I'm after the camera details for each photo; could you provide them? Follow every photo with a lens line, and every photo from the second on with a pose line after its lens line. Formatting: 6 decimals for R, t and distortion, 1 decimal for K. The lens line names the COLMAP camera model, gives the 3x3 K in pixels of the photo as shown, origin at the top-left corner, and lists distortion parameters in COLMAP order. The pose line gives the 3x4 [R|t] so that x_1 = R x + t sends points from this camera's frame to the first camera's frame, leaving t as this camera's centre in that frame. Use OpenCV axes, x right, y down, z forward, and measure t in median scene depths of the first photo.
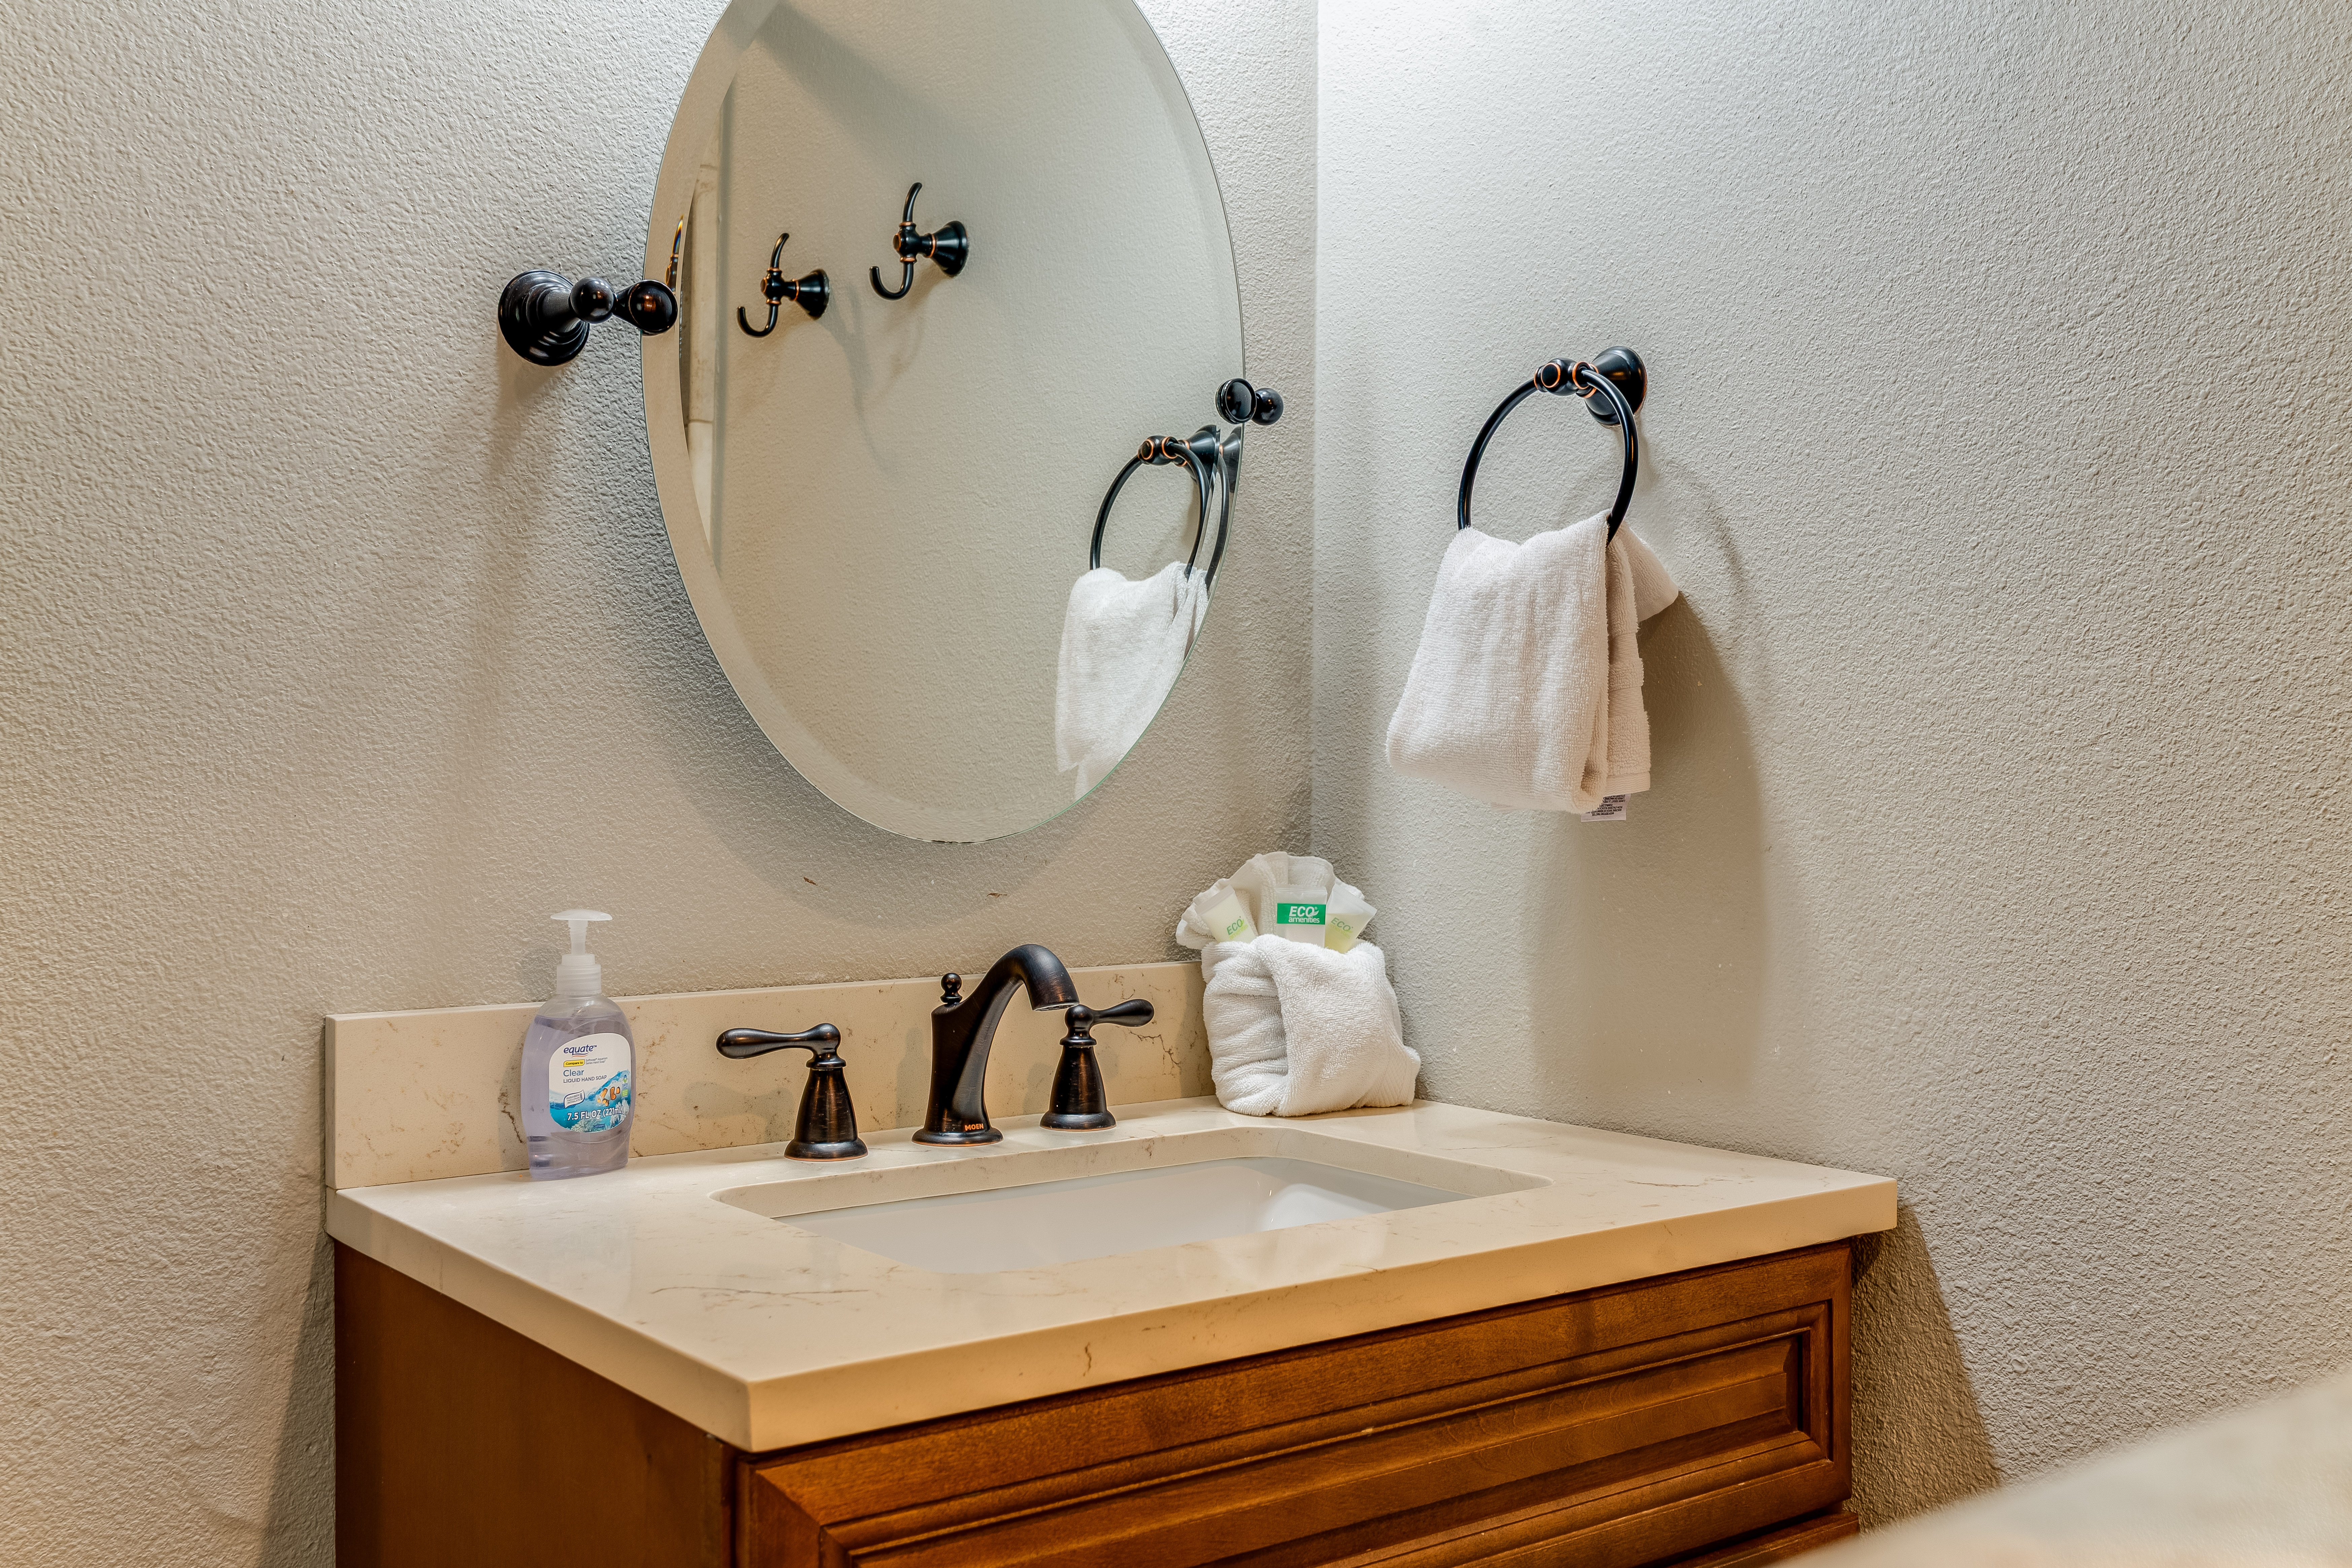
lens RADIAL K [[2270.6, 0, 1175.3], [0, 2270.6, 779.3], [0, 0, 1]] dist [-0.001578, 0.000000]
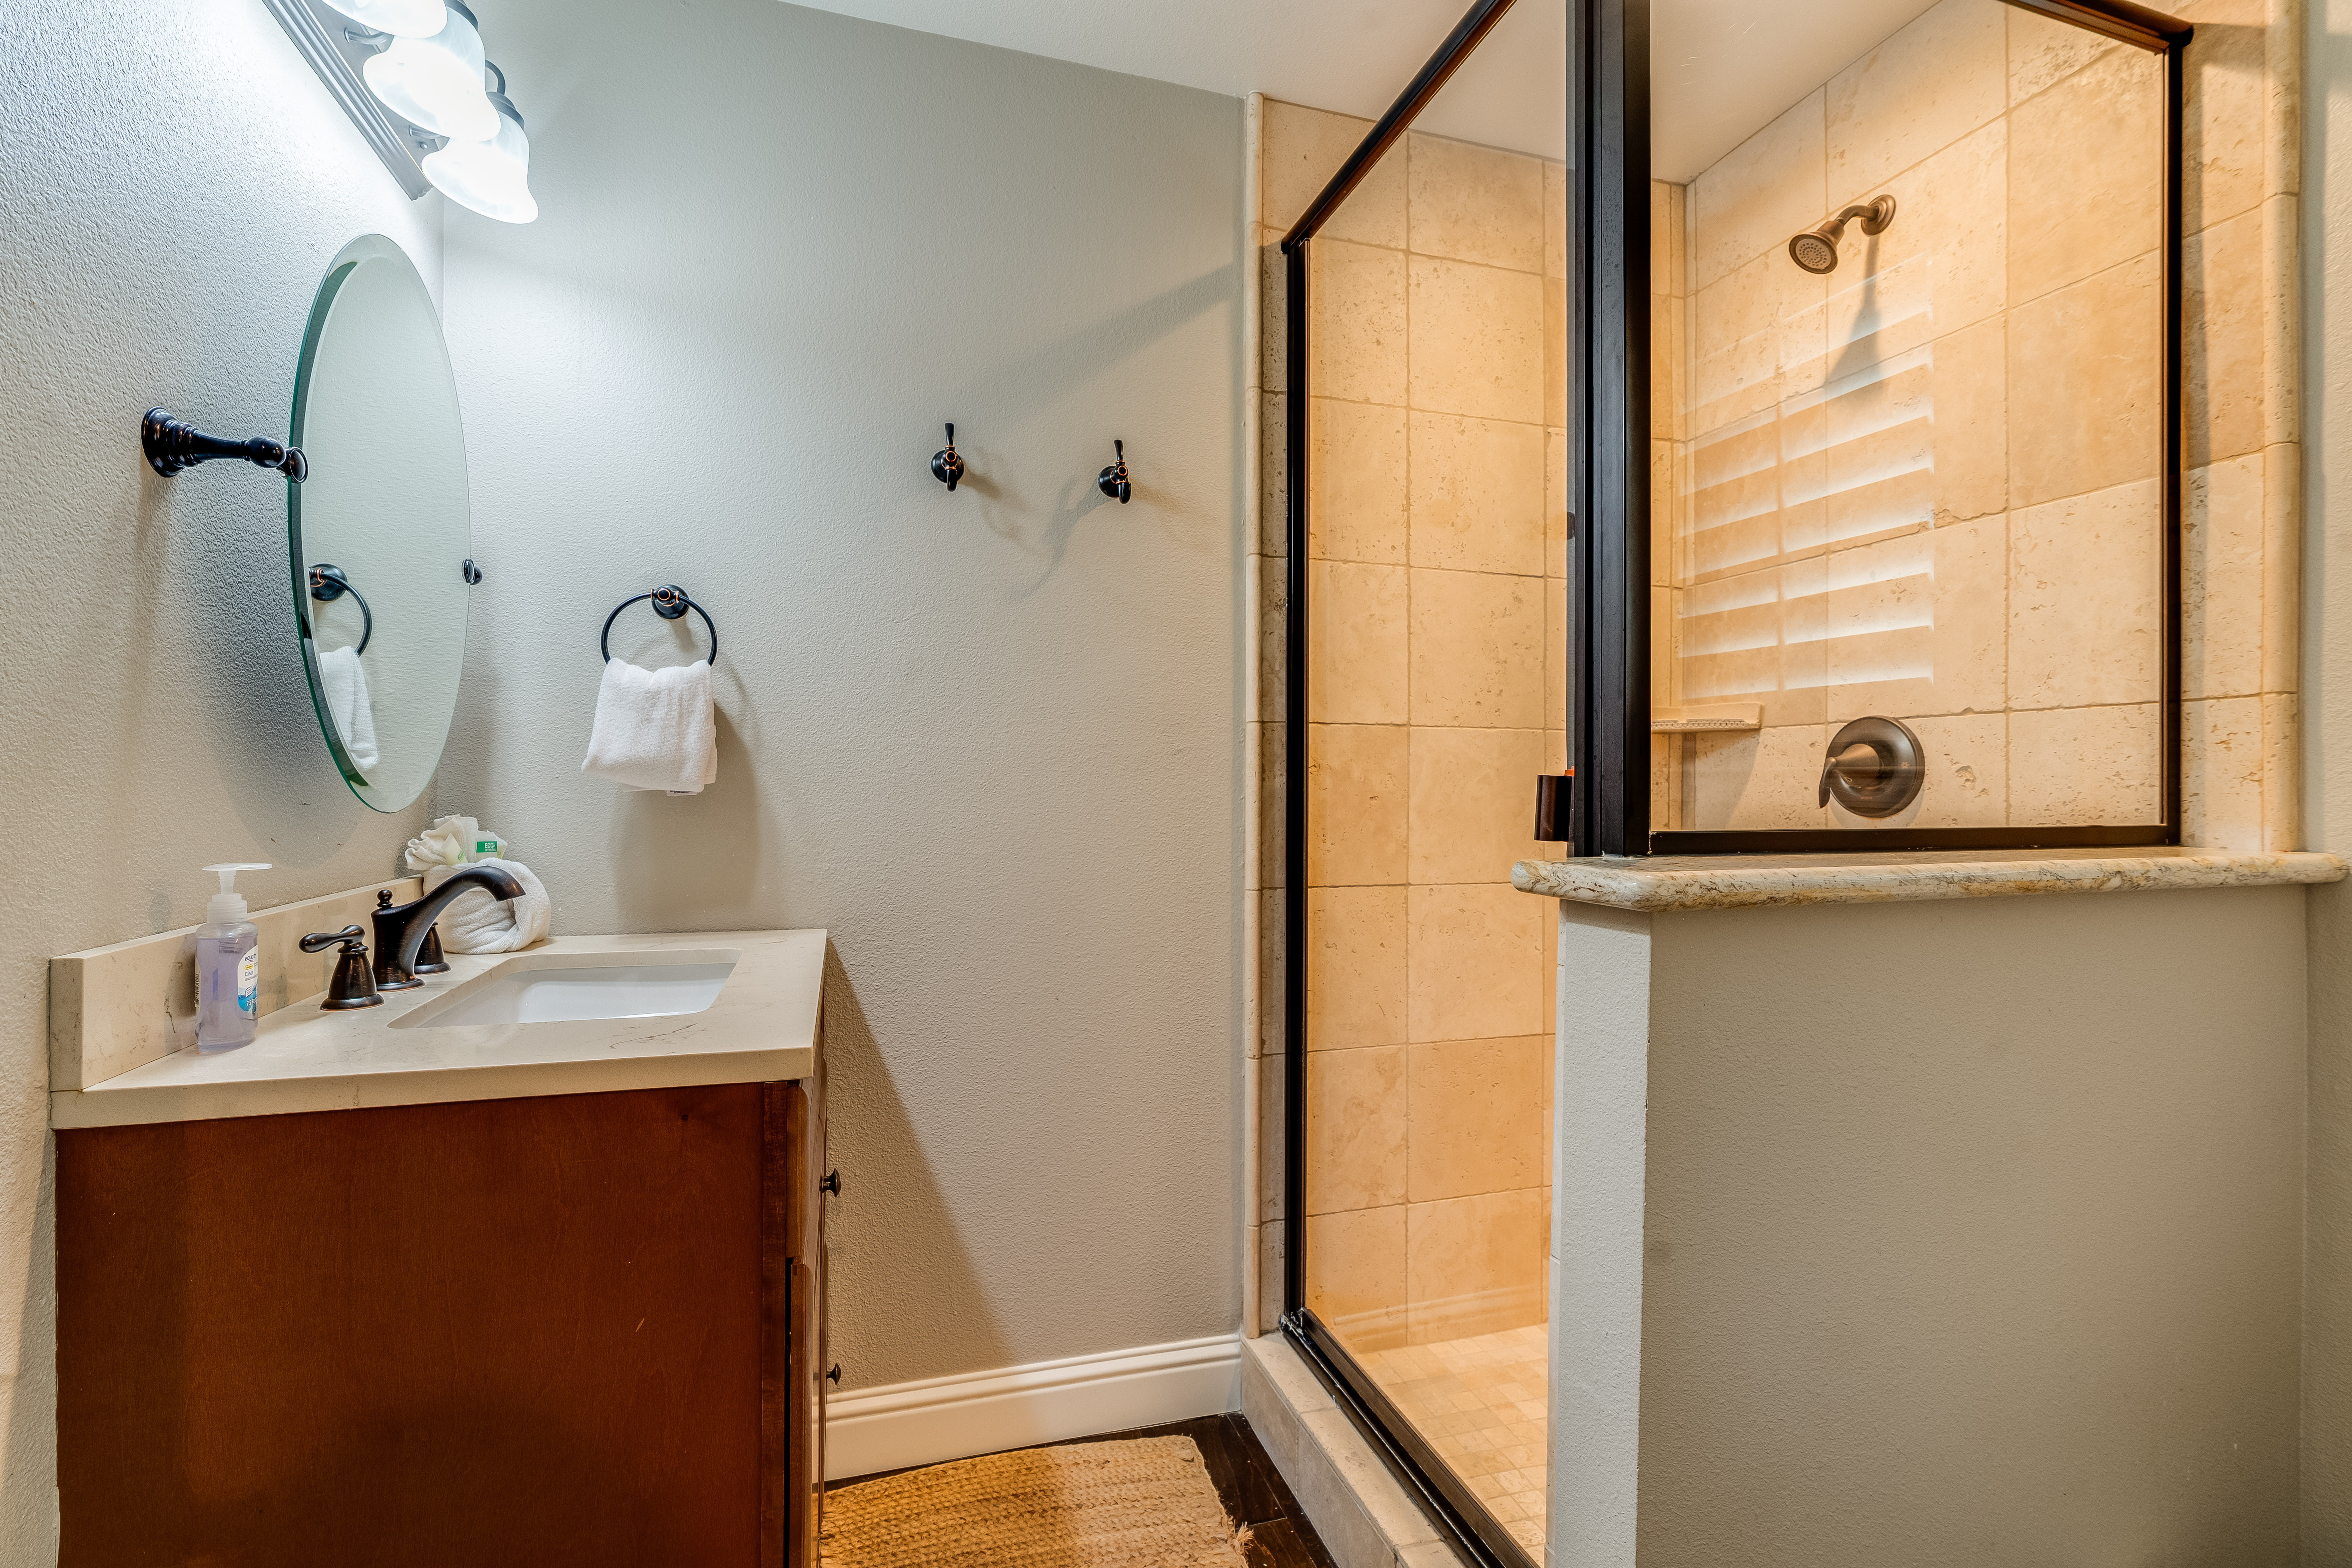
lens RADIAL K [[1057.5, 0, 1173.3], [0, 1057.5, 784.7], [0, 0, 1]] dist [0.000296, 0.000060]
pose [[0.332814, -0.001180, 0.942992, -0.682844], [-0.008559, 0.999954, 0.004272, -0.001138], [-0.942954, -0.009493, 0.332788, 0.198505]]
